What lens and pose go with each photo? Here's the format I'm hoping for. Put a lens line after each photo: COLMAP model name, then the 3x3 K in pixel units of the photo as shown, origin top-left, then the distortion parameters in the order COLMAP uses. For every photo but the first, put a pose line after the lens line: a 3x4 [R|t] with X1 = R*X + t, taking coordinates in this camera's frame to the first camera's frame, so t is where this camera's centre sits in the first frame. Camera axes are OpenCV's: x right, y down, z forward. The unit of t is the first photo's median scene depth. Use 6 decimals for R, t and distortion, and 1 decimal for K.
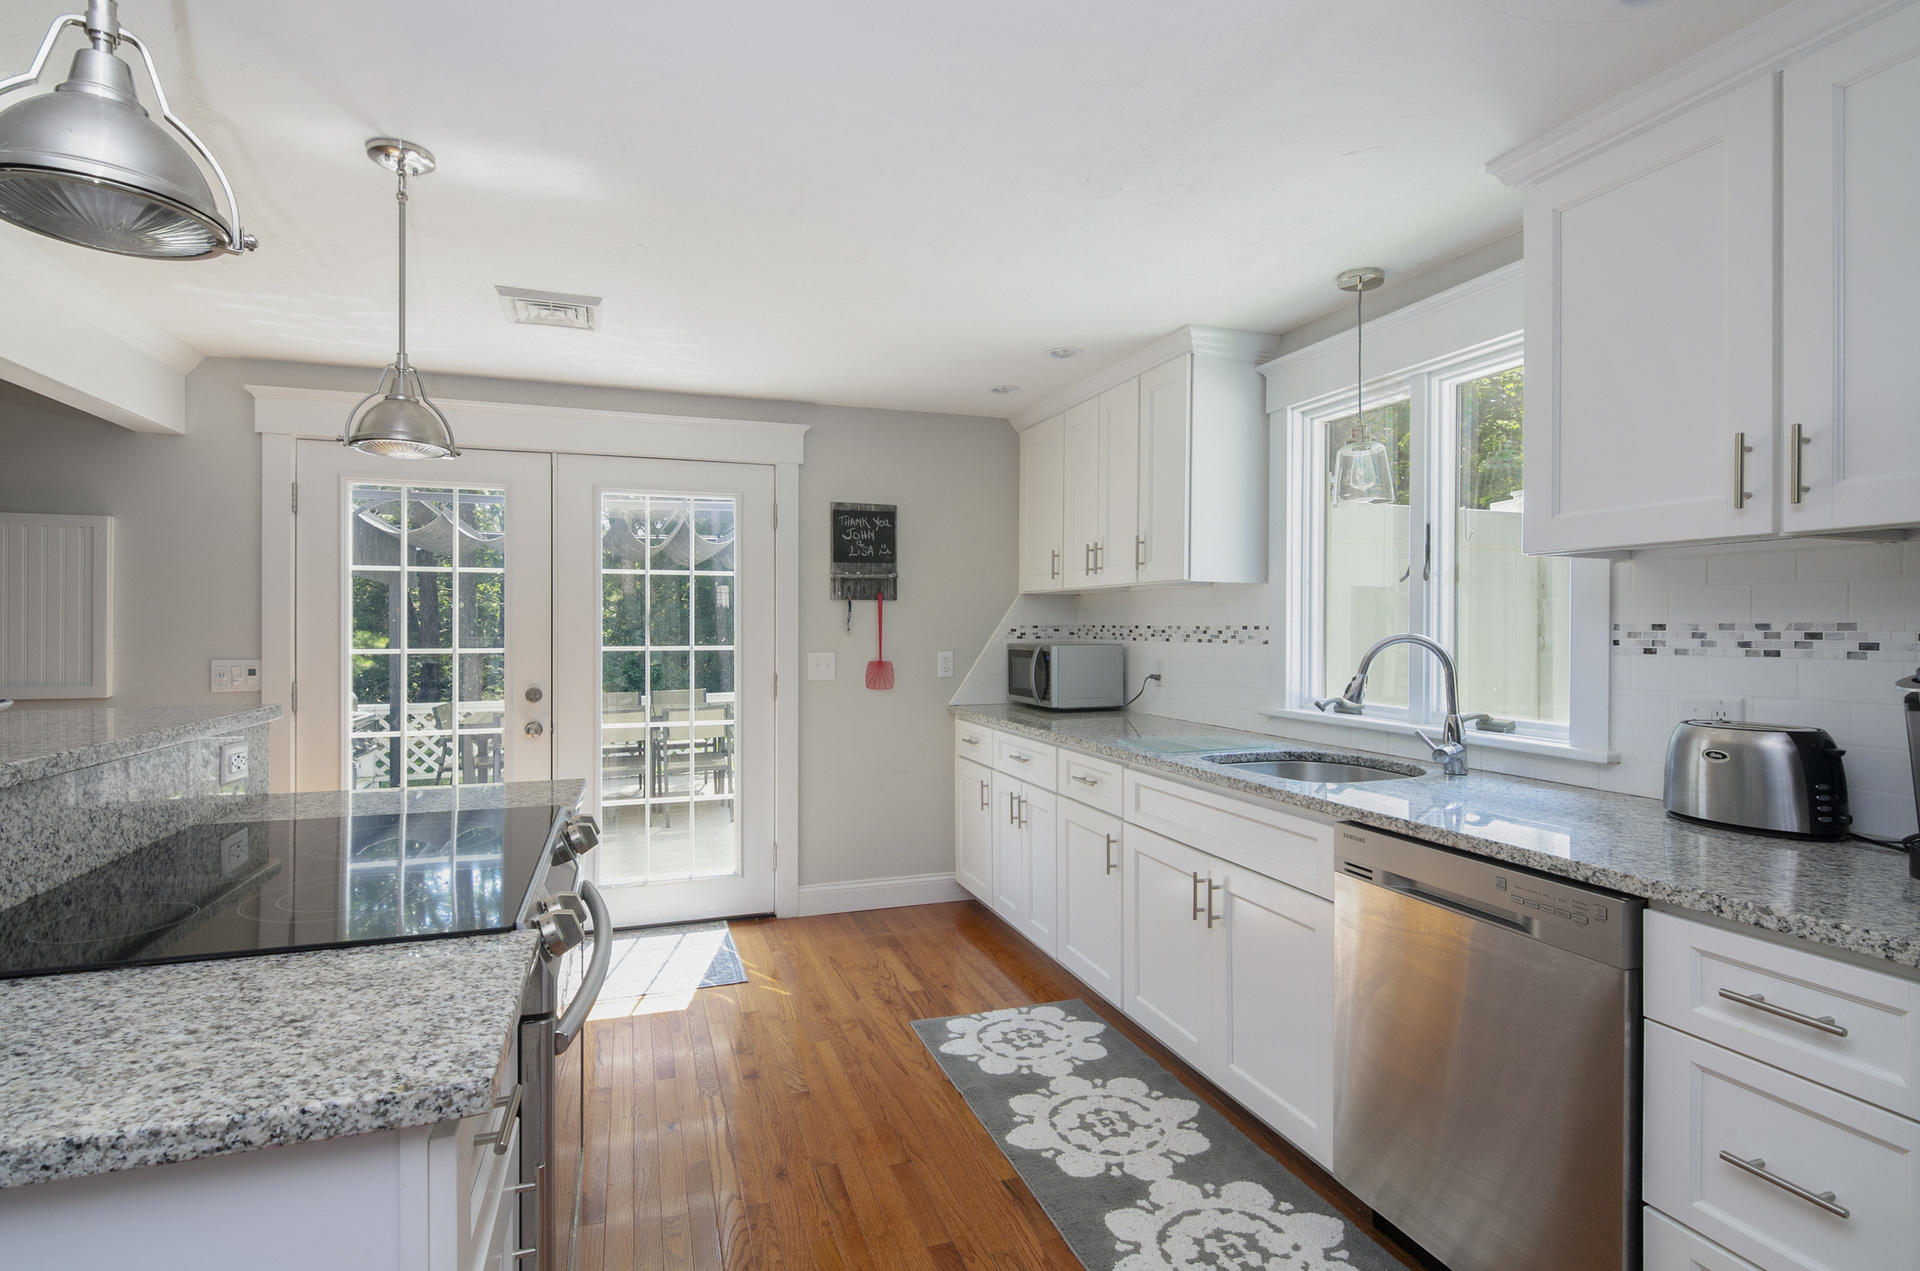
lens RADIAL K [[939.8, 0, 955.5], [0, 939.8, 619.3], [0, 0, 1]] dist [0.001770, -0.000194]
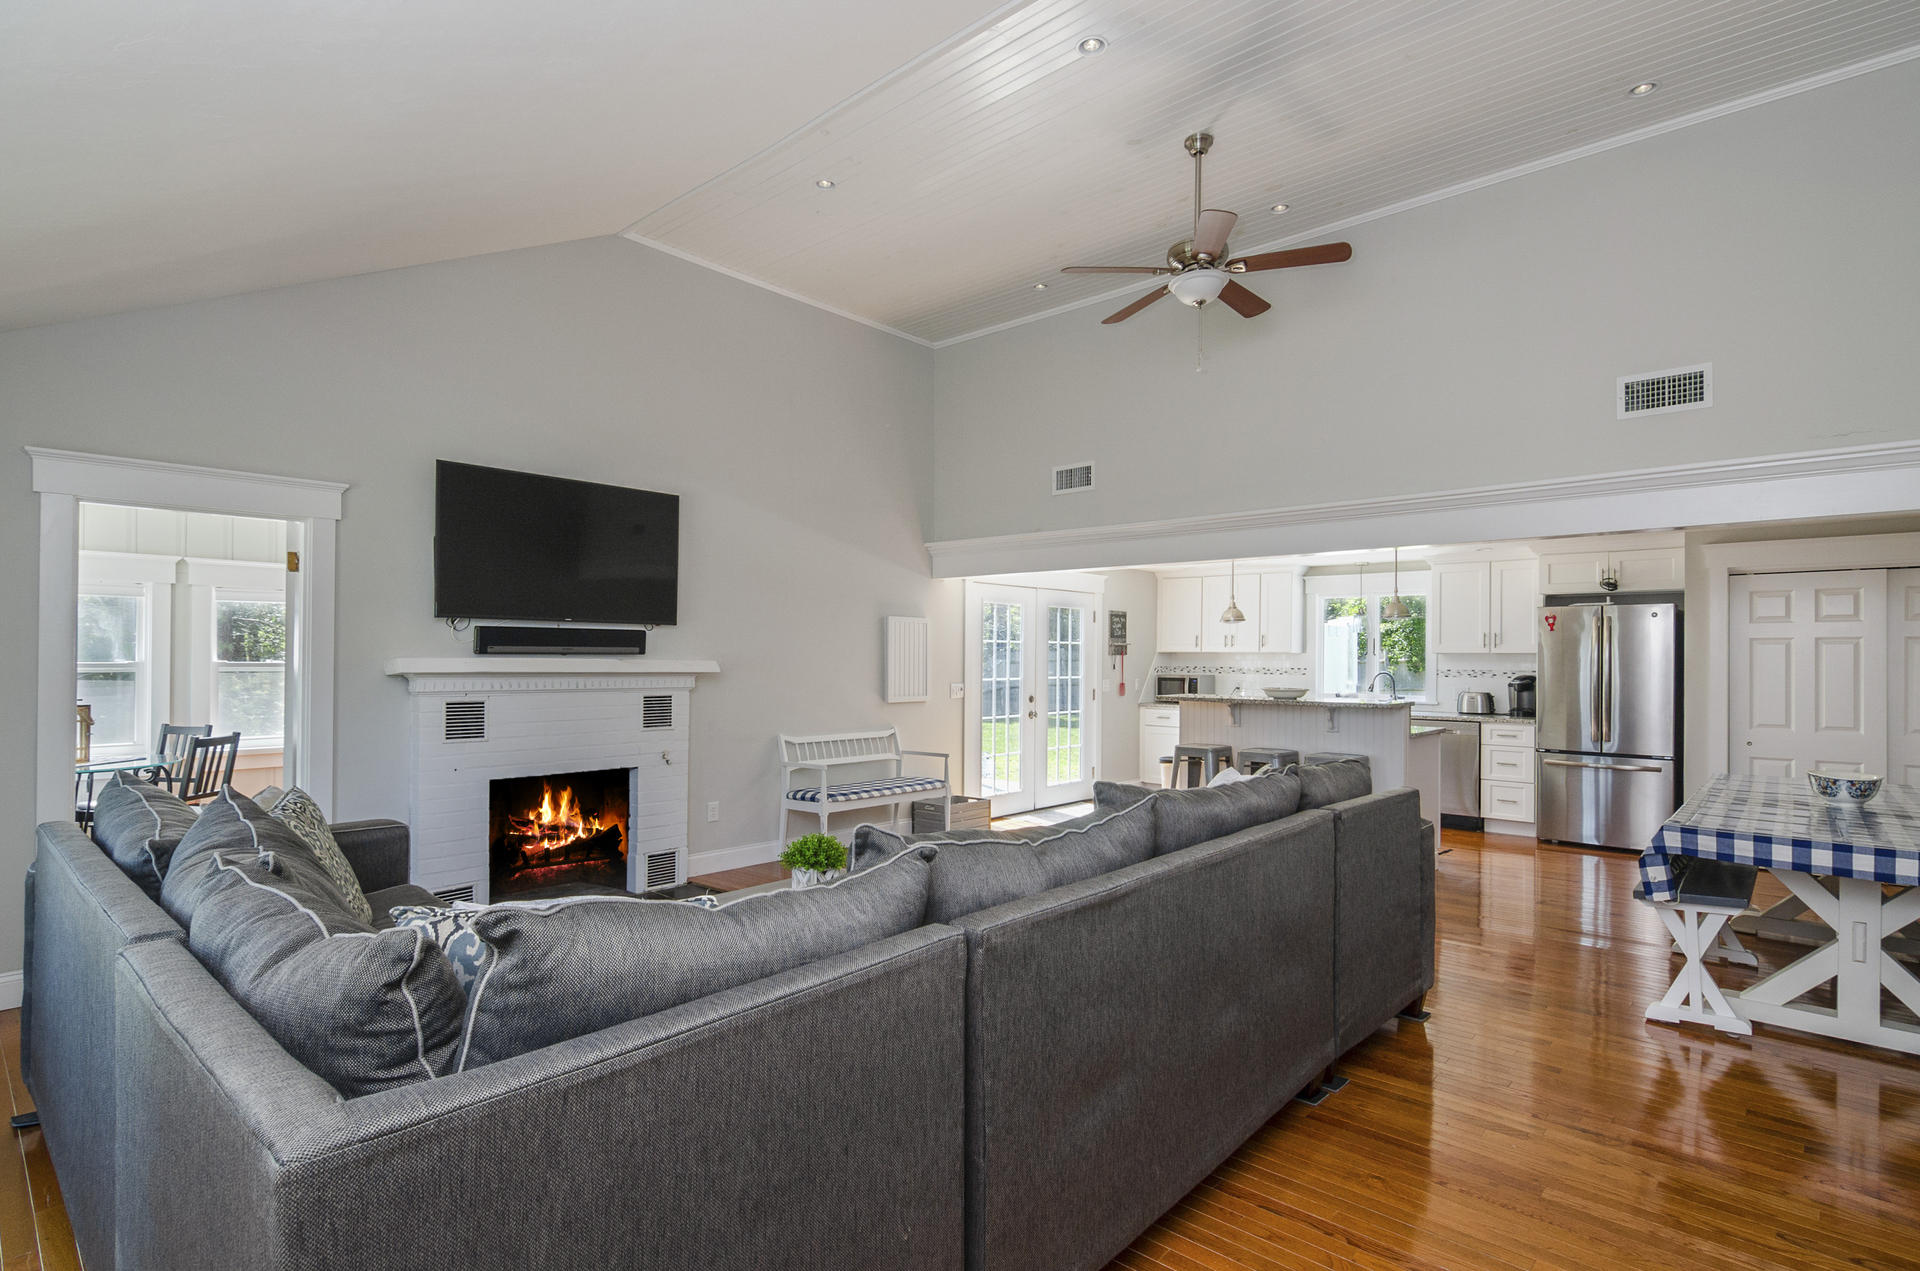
lens RADIAL K [[939.8, 0, 965.1], [0, 939.8, 650.0], [0, 0, 1]] dist [0.001770, -0.000194]
pose [[0.878726, 0.009406, 0.477233, -1.652880], [-0.010203, 0.999948, -0.000921, -0.030142], [-0.477217, -0.004060, 0.878776, -0.863677]]
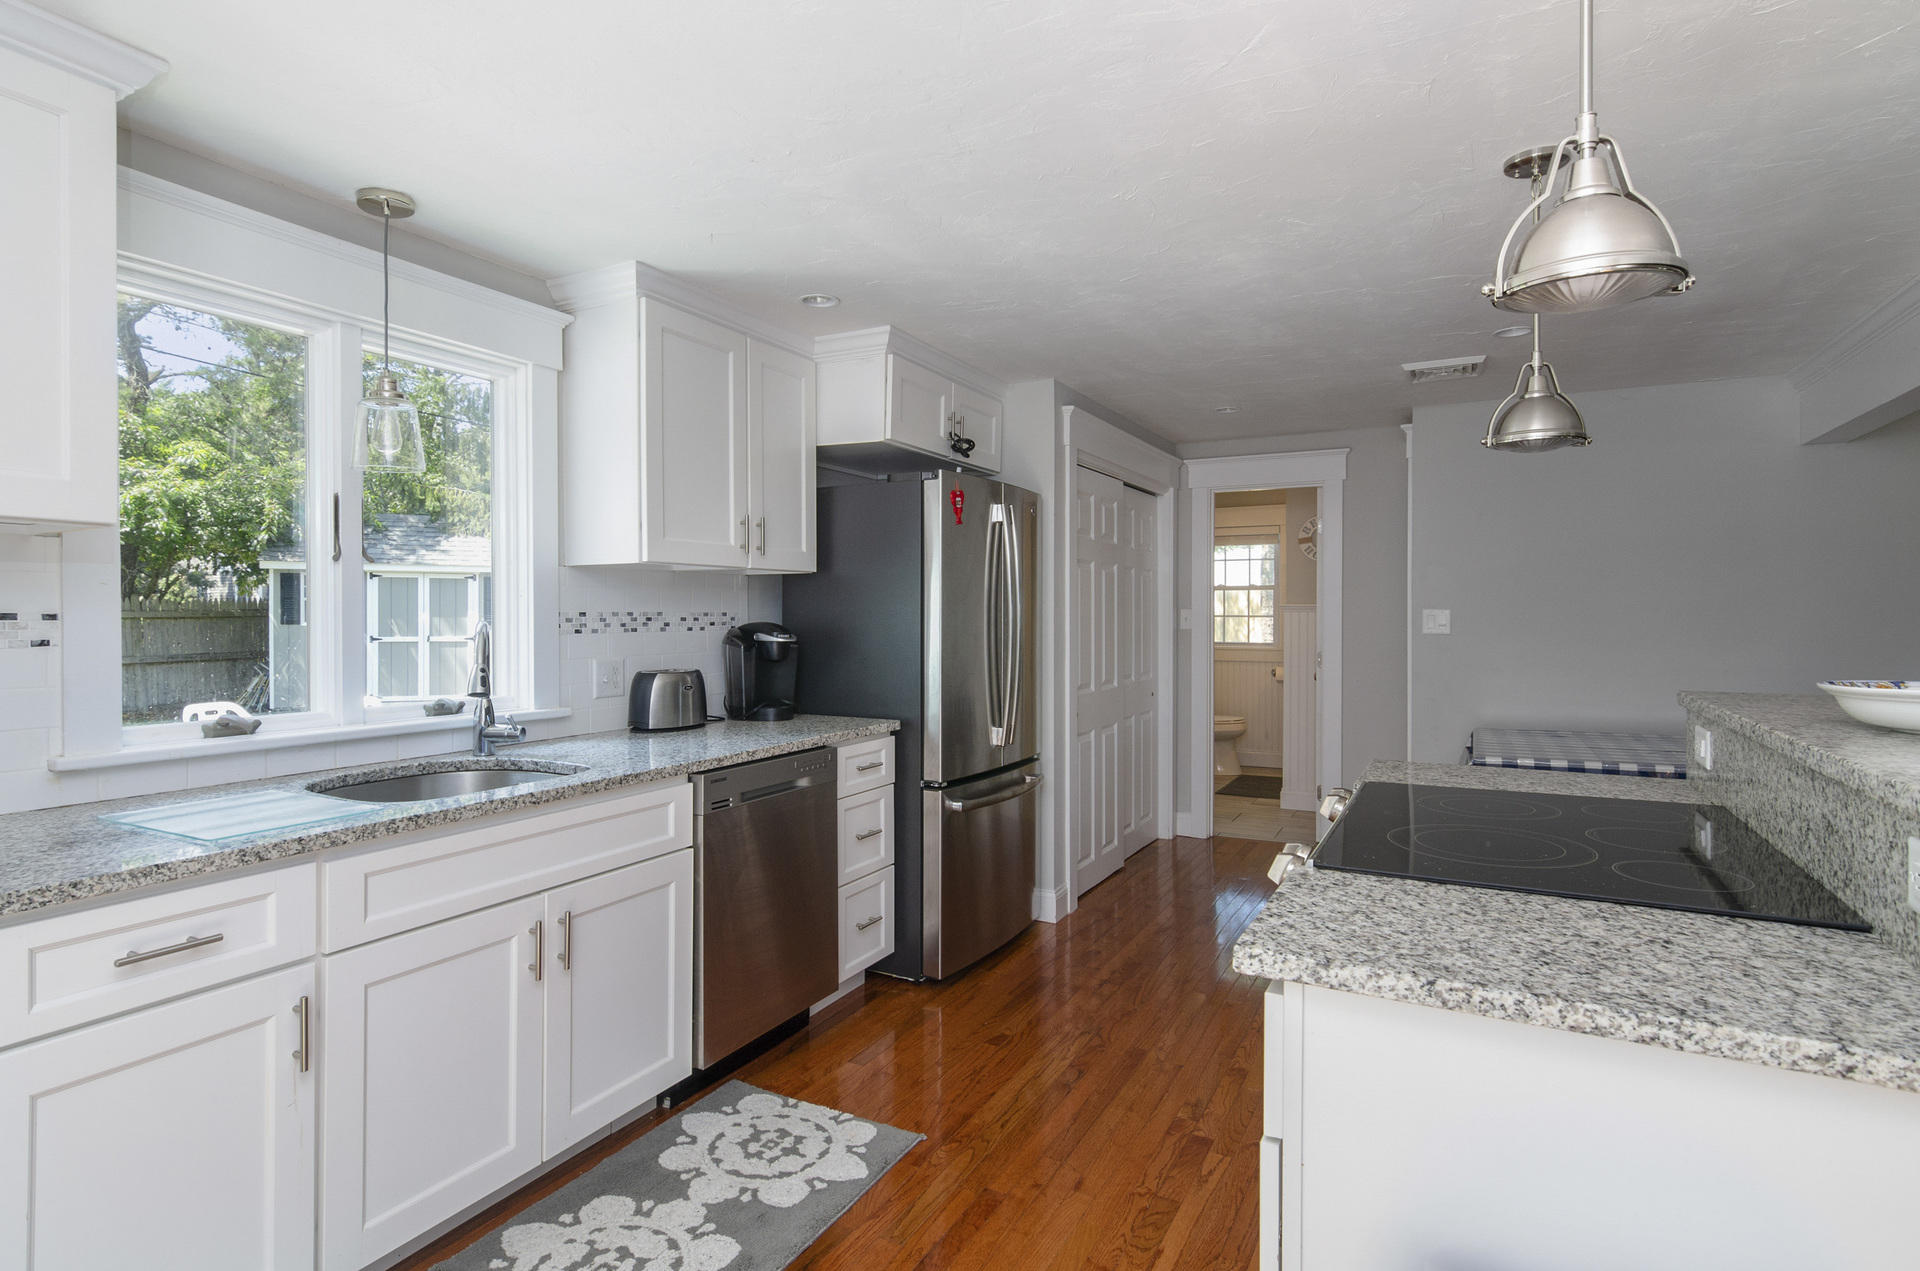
lens RADIAL K [[939.8, 0, 965.6], [0, 939.8, 621.0], [0, 0, 1]] dist [0.001770, -0.000194]
pose [[-0.674999, -0.002909, 0.737813, -0.372957], [-0.003422, 0.999994, 0.000812, 0.007899], [-0.737810, -0.001976, -0.675005, 0.818434]]
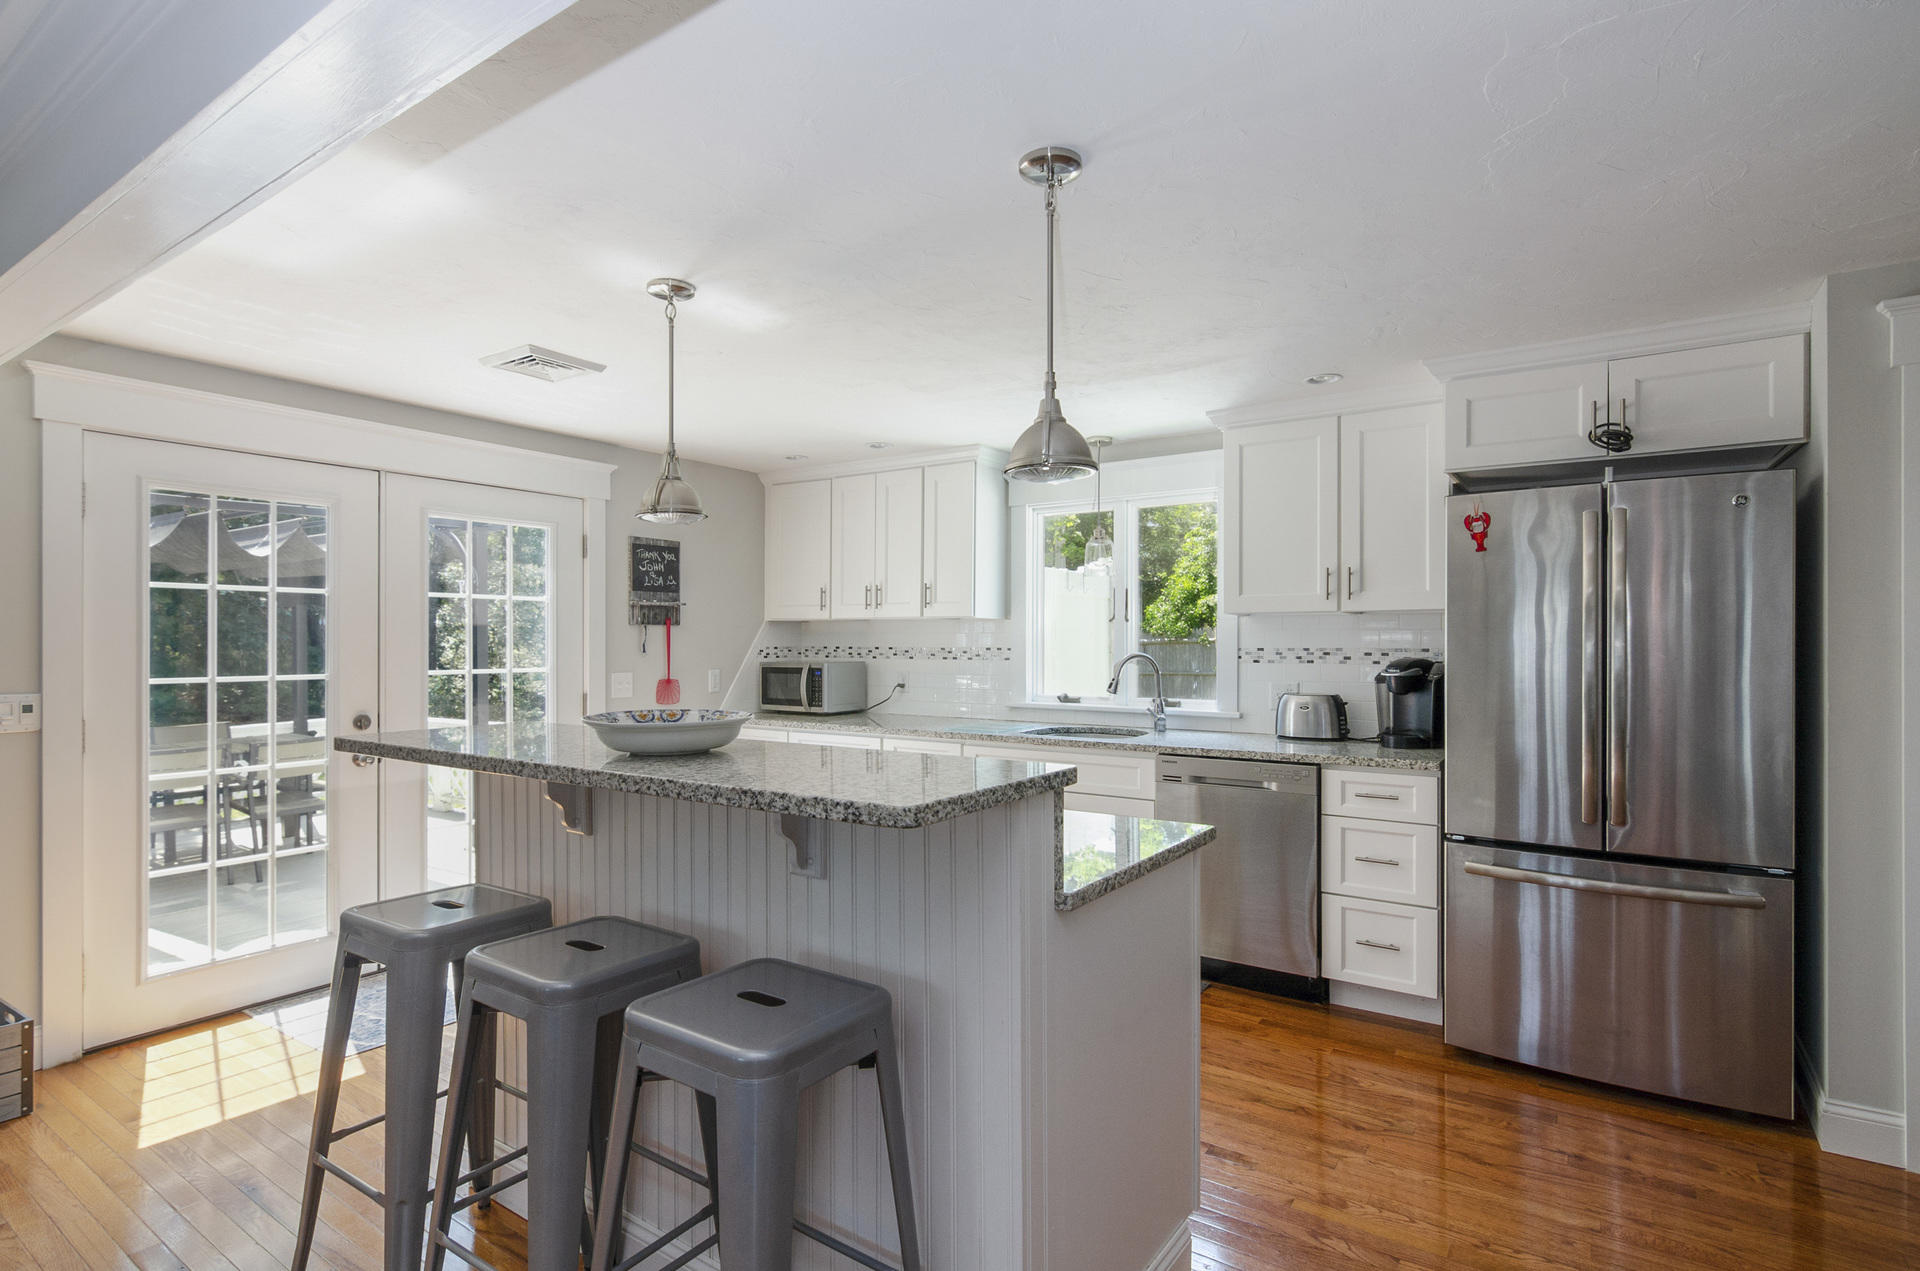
lens RADIAL K [[939.8, 0, 969.5], [0, 939.8, 637.2], [0, 0, 1]] dist [0.001770, -0.000194]
pose [[0.801924, 0.003055, 0.597419, -0.527804], [-0.004185, 0.999991, 0.000503, -0.009049], [-0.597412, -0.002903, 0.801929, -0.141463]]
